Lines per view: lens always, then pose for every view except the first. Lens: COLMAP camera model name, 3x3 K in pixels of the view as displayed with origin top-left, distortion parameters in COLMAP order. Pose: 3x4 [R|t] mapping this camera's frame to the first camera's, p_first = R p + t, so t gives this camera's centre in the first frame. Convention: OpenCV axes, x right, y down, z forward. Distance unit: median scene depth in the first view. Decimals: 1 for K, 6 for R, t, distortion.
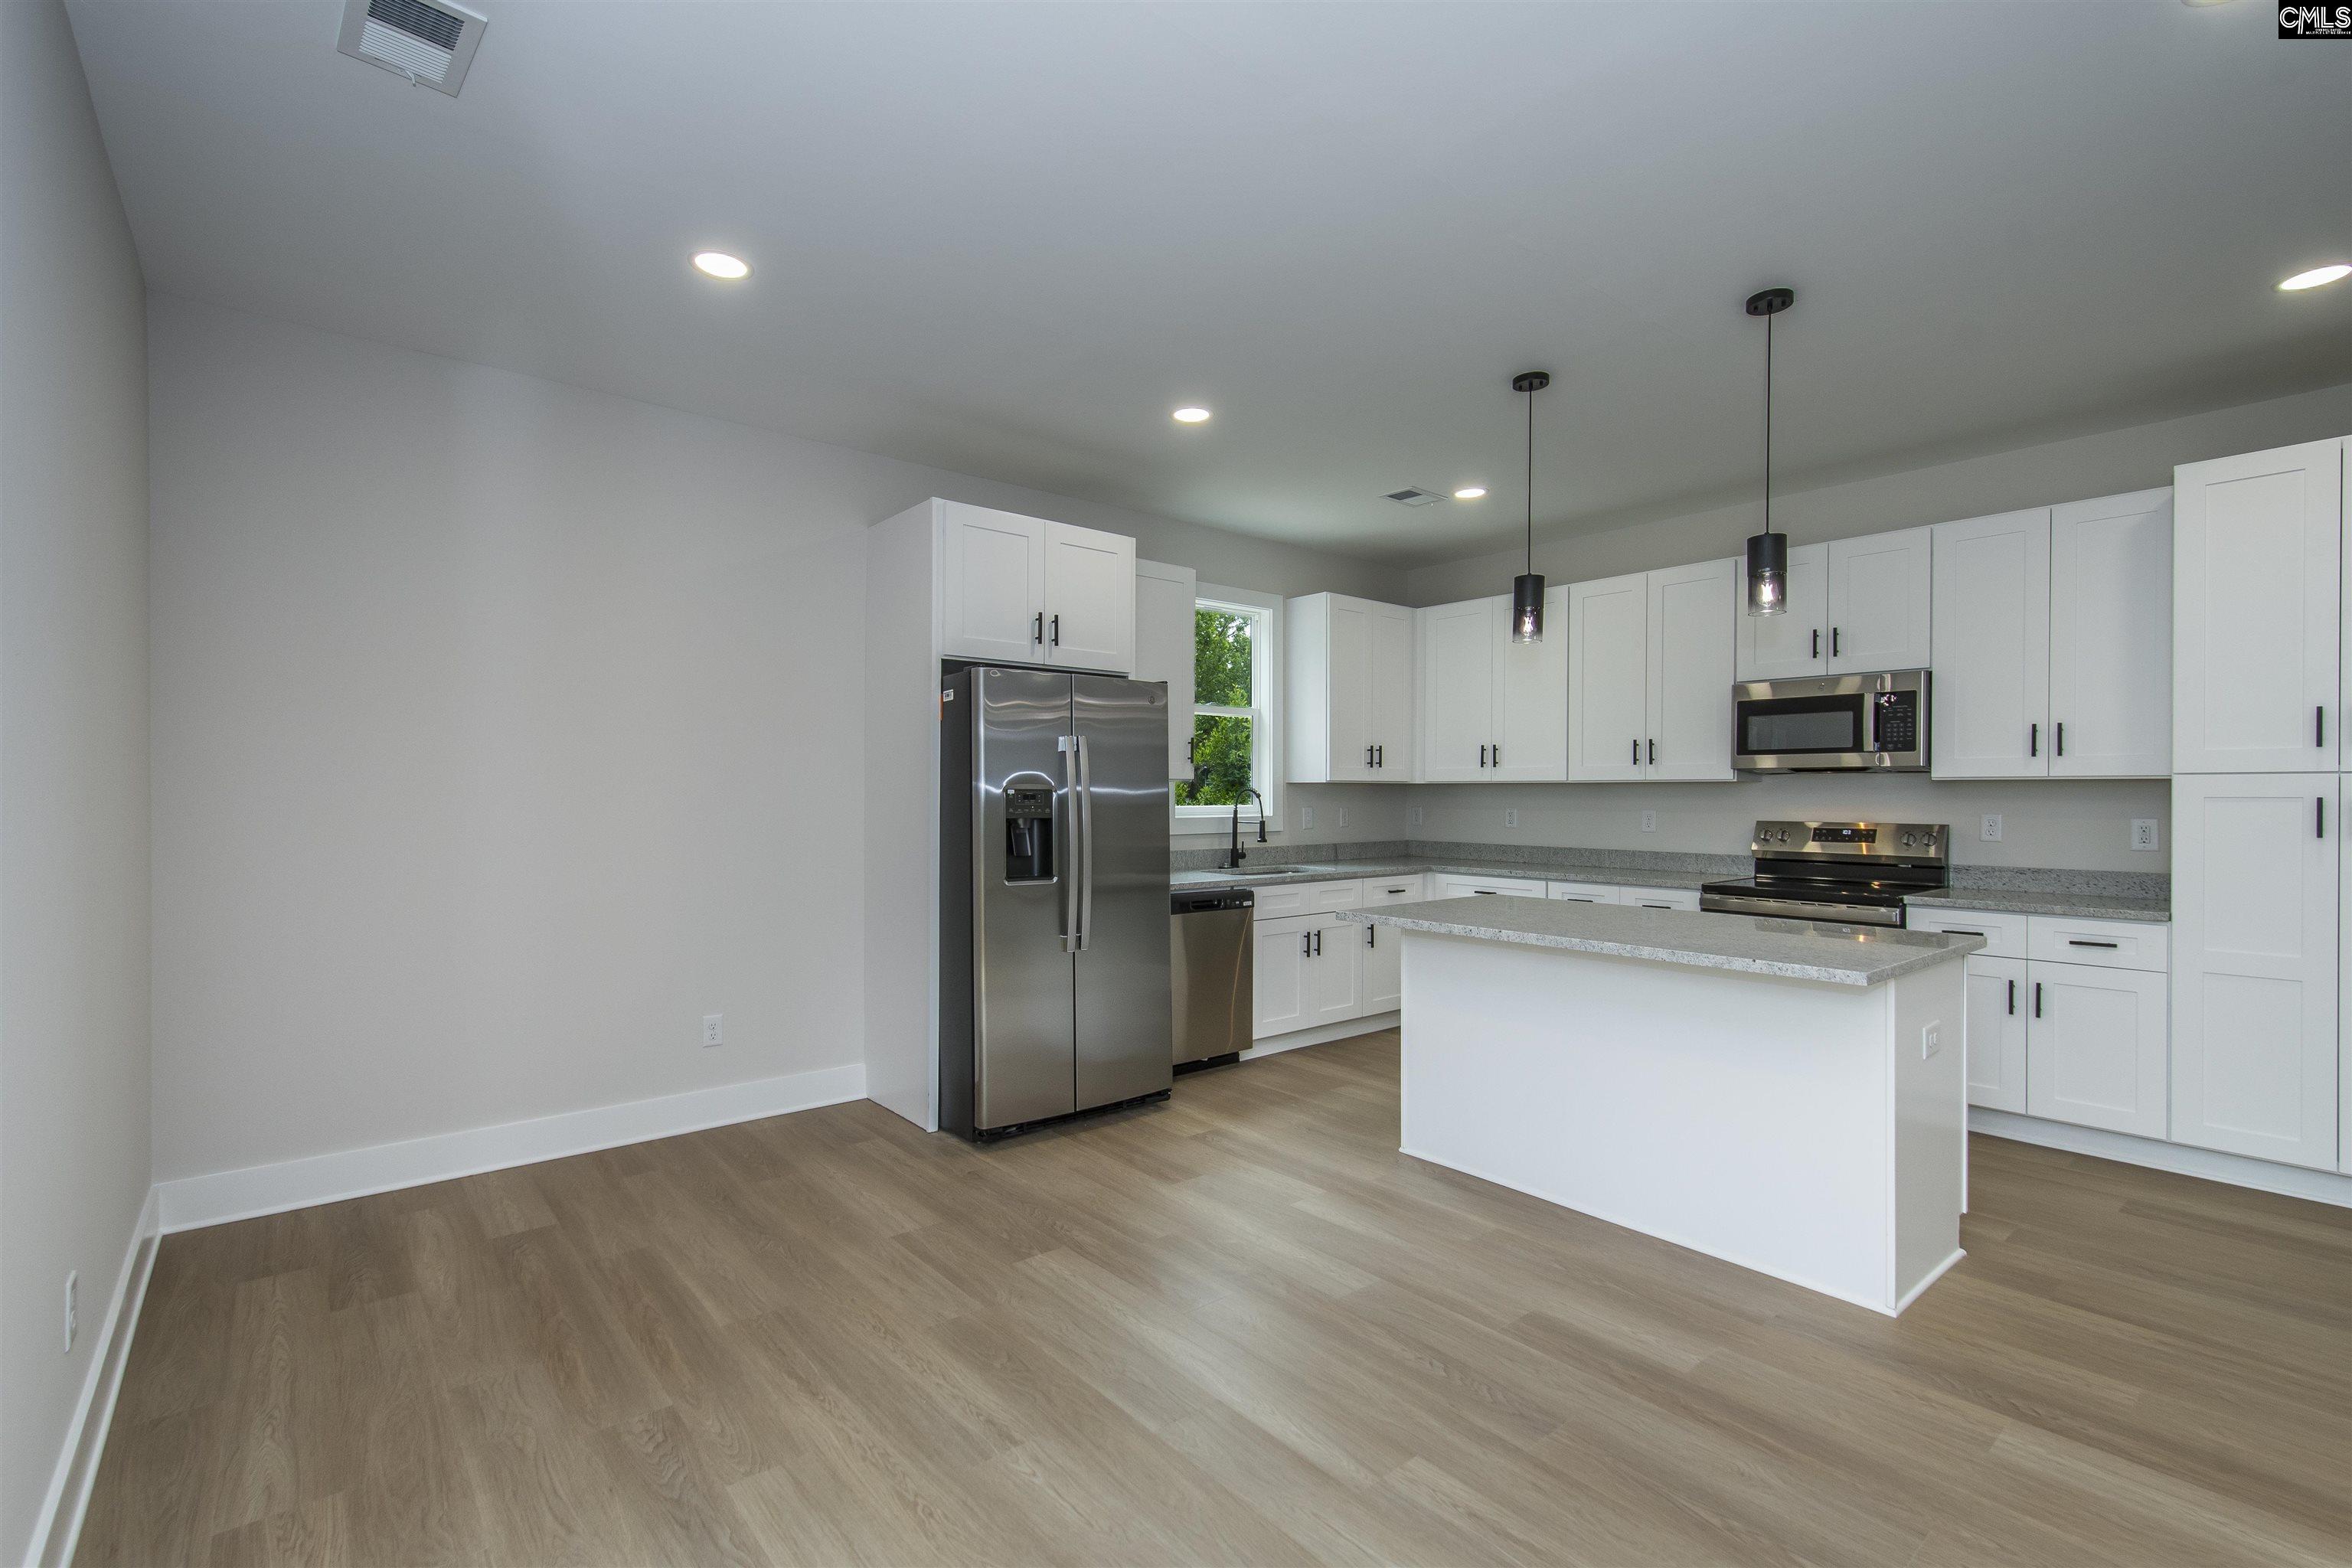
lens RADIAL K [[1053.4, 0, 1147.7], [0, 1053.4, 800.2], [0, 0, 1]] dist [0.016806, -0.006483]
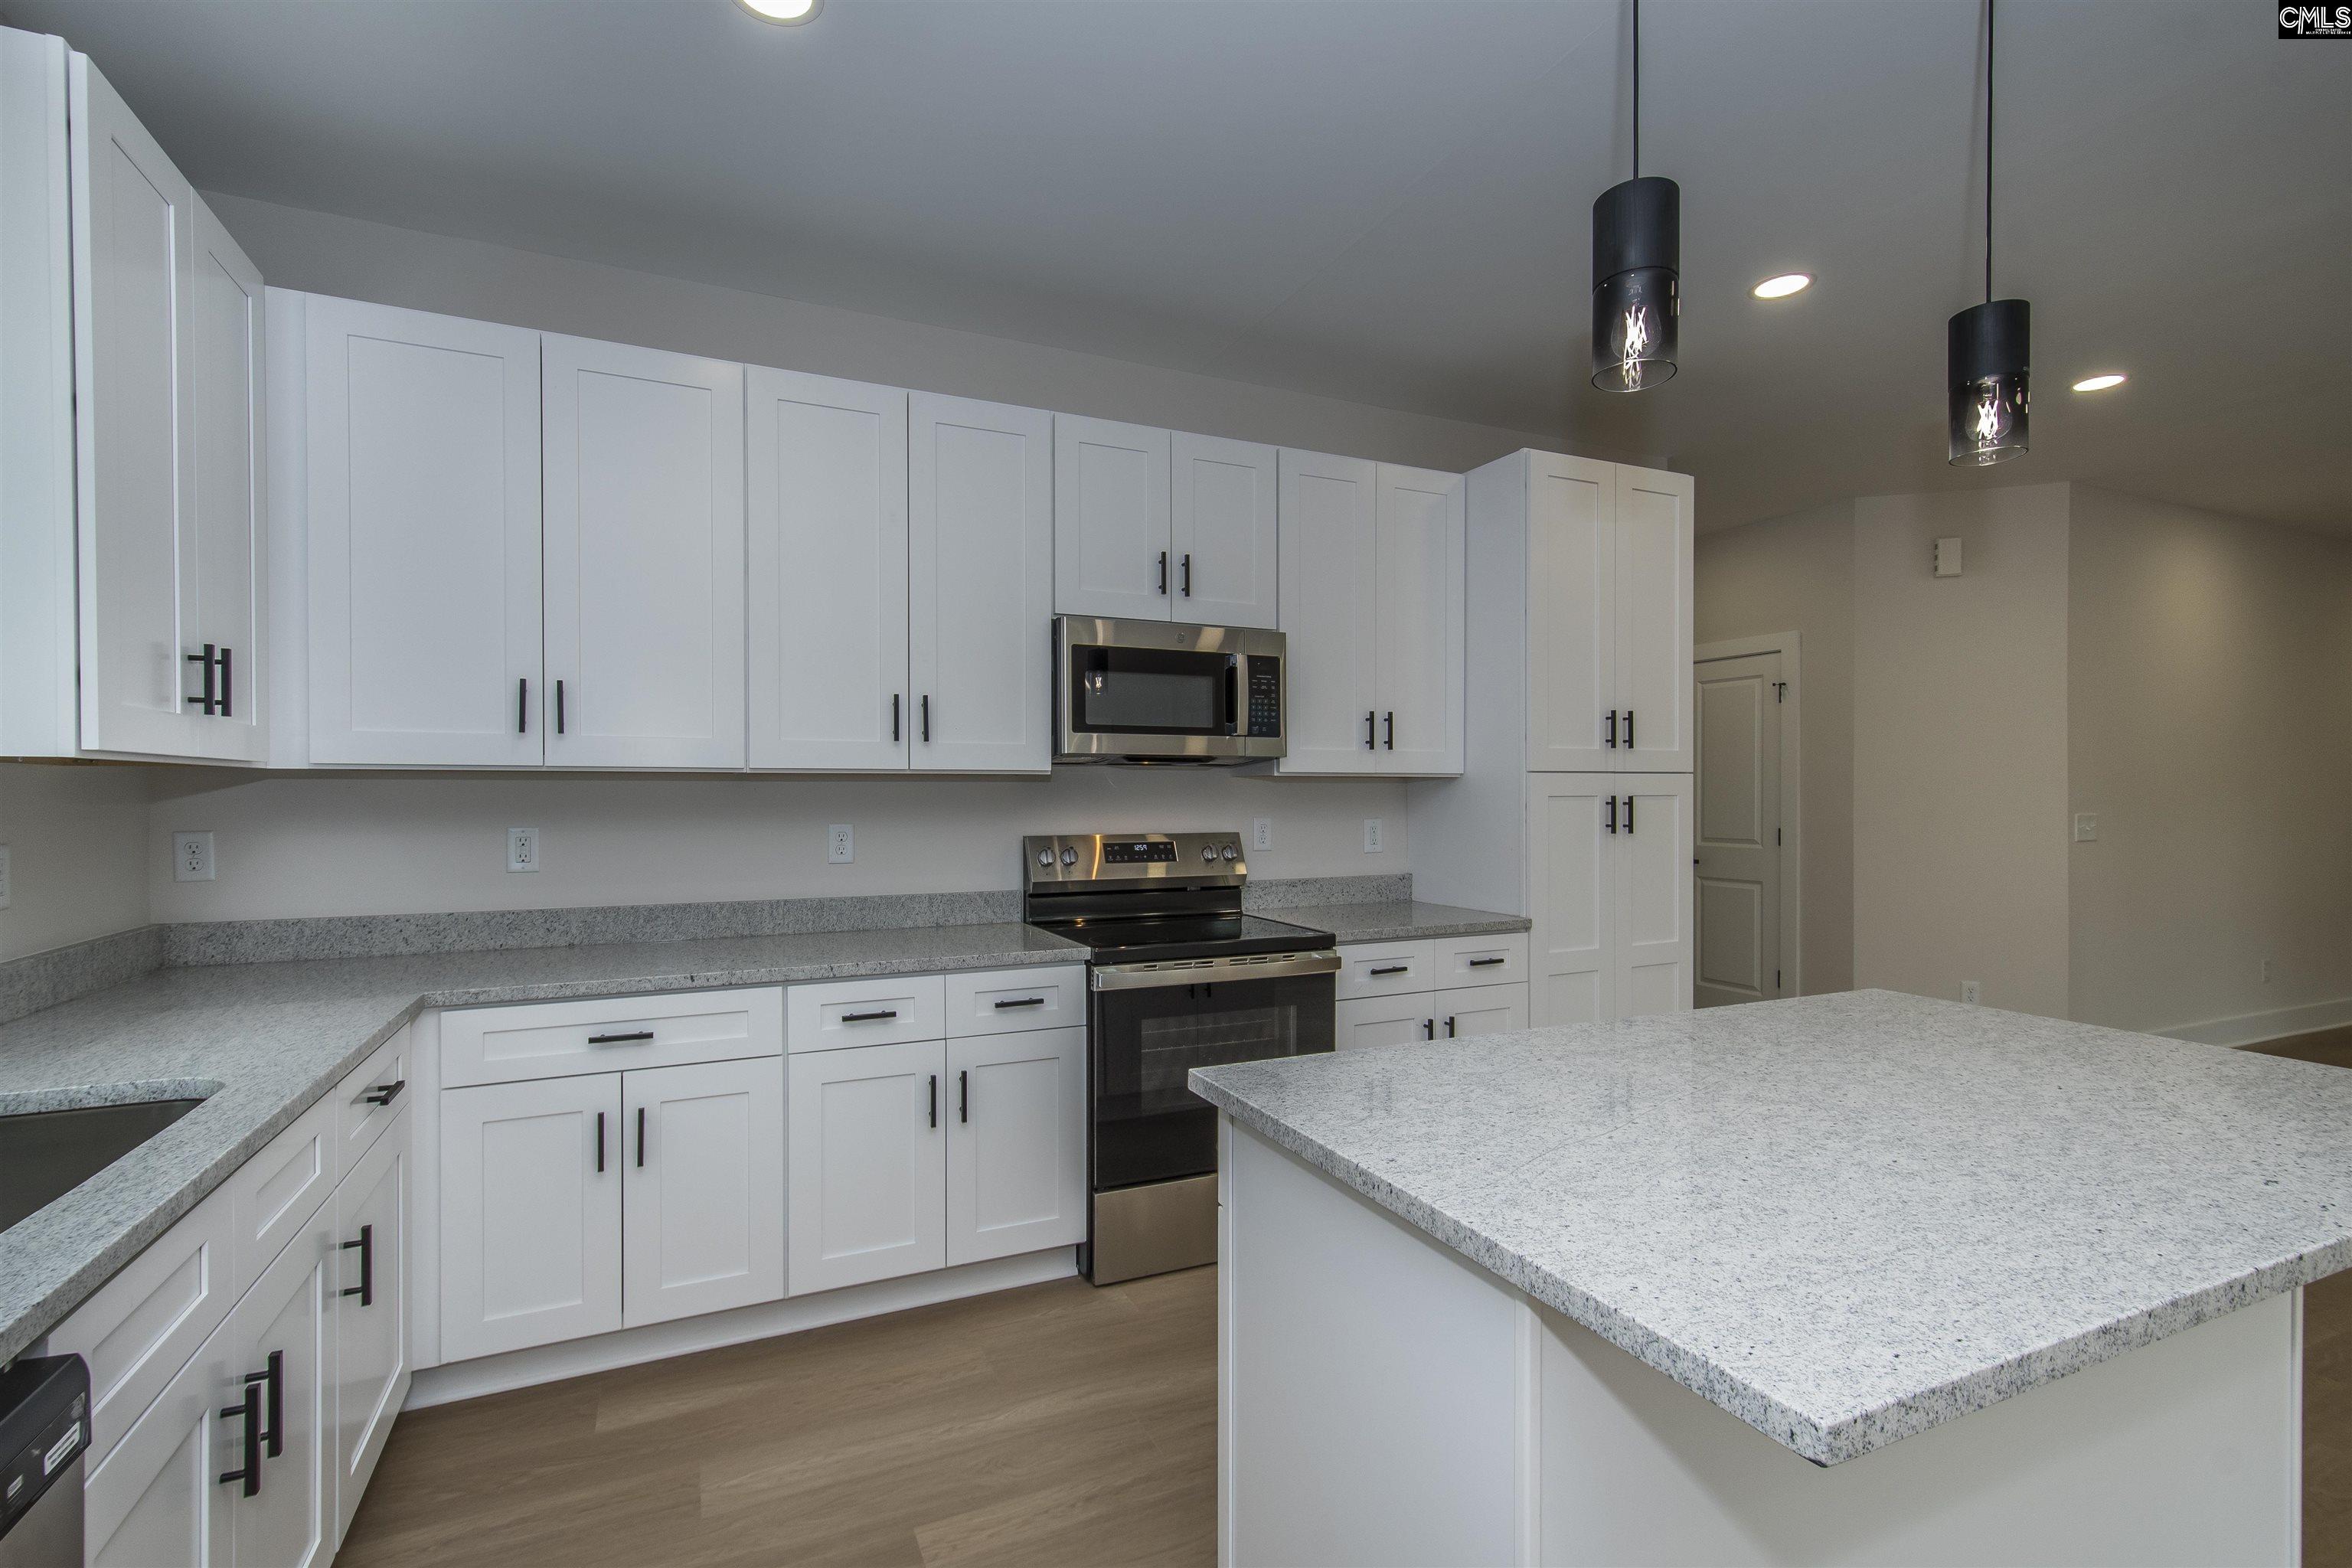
lens RADIAL K [[1053.4, 0, 1147.7], [0, 1053.4, 800.2], [0, 0, 1]] dist [0.016806, -0.006483]
pose [[0.258633, -0.008103, 0.965942, -0.028720], [0.008440, 0.999946, 0.006128, -0.006742], [-0.965939, 0.006567, 0.258687, 0.893311]]
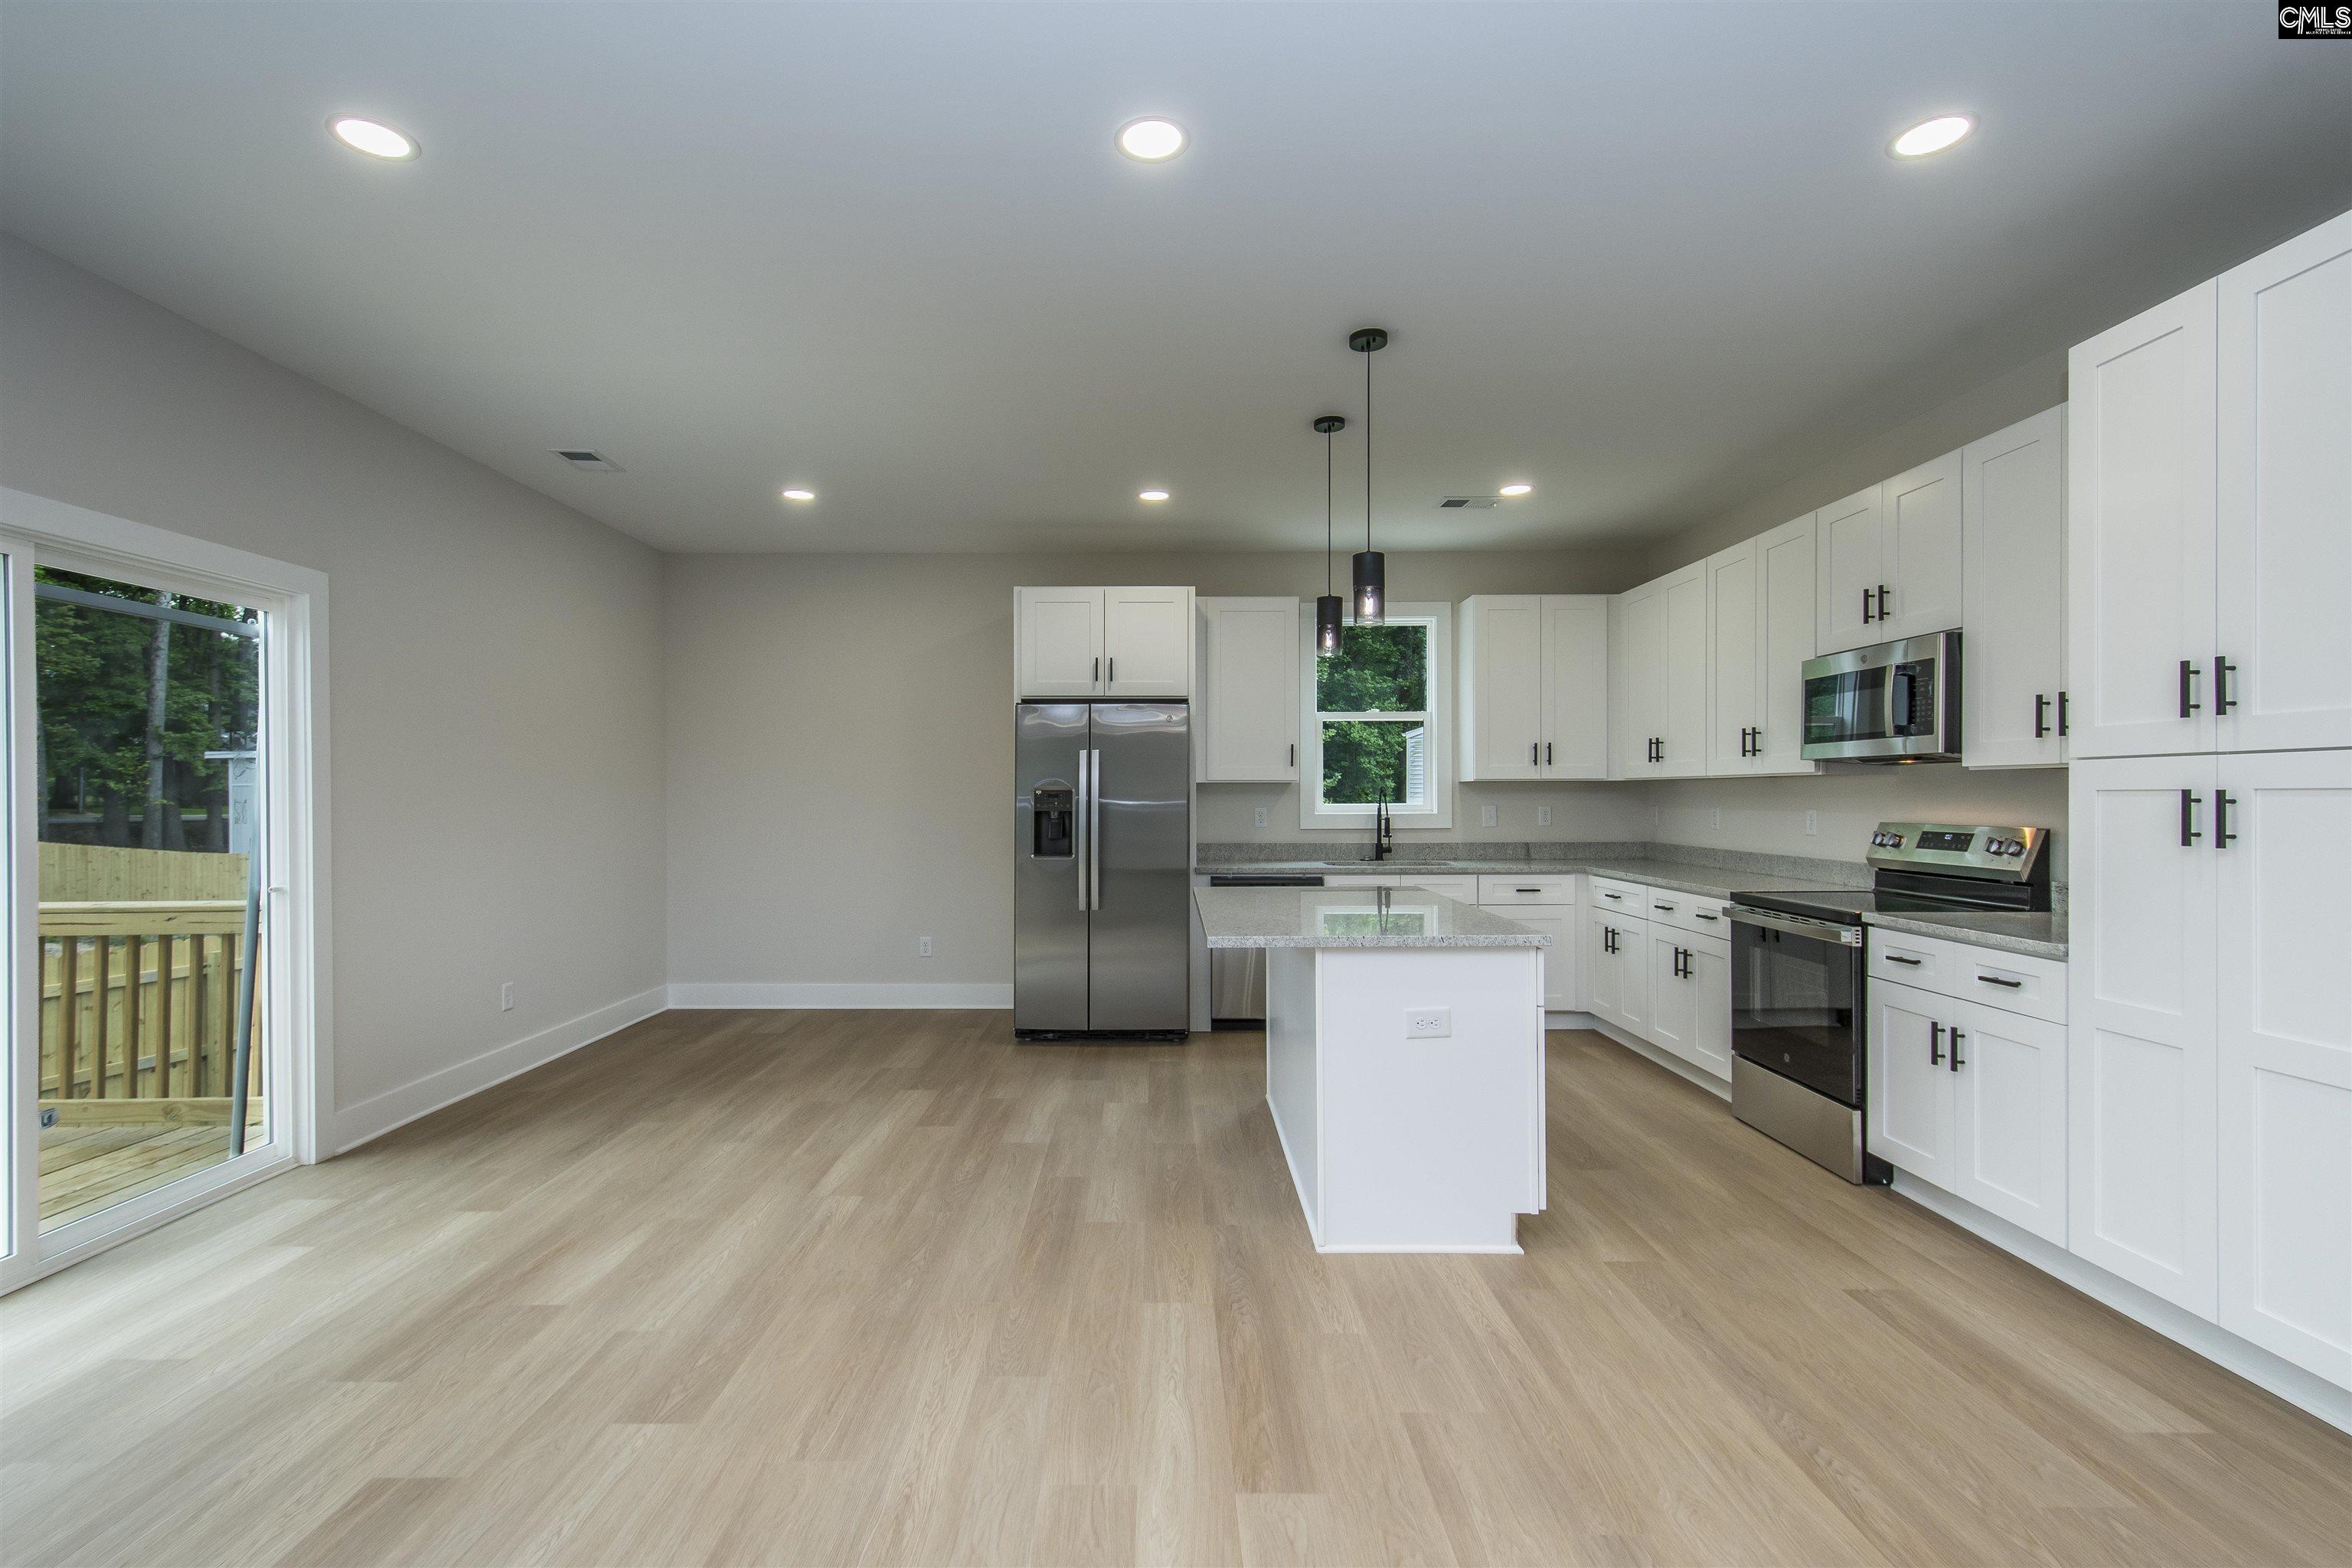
lens RADIAL K [[1053.4, 0, 1147.7], [0, 1053.4, 800.2], [0, 0, 1]] dist [0.016806, -0.006483]
pose [[0.768269, -0.000754, -0.640126, 0.777545], [-0.000581, 0.999998, -0.001874, 0.004768], [0.640126, 0.001812, 0.768268, 0.013677]]
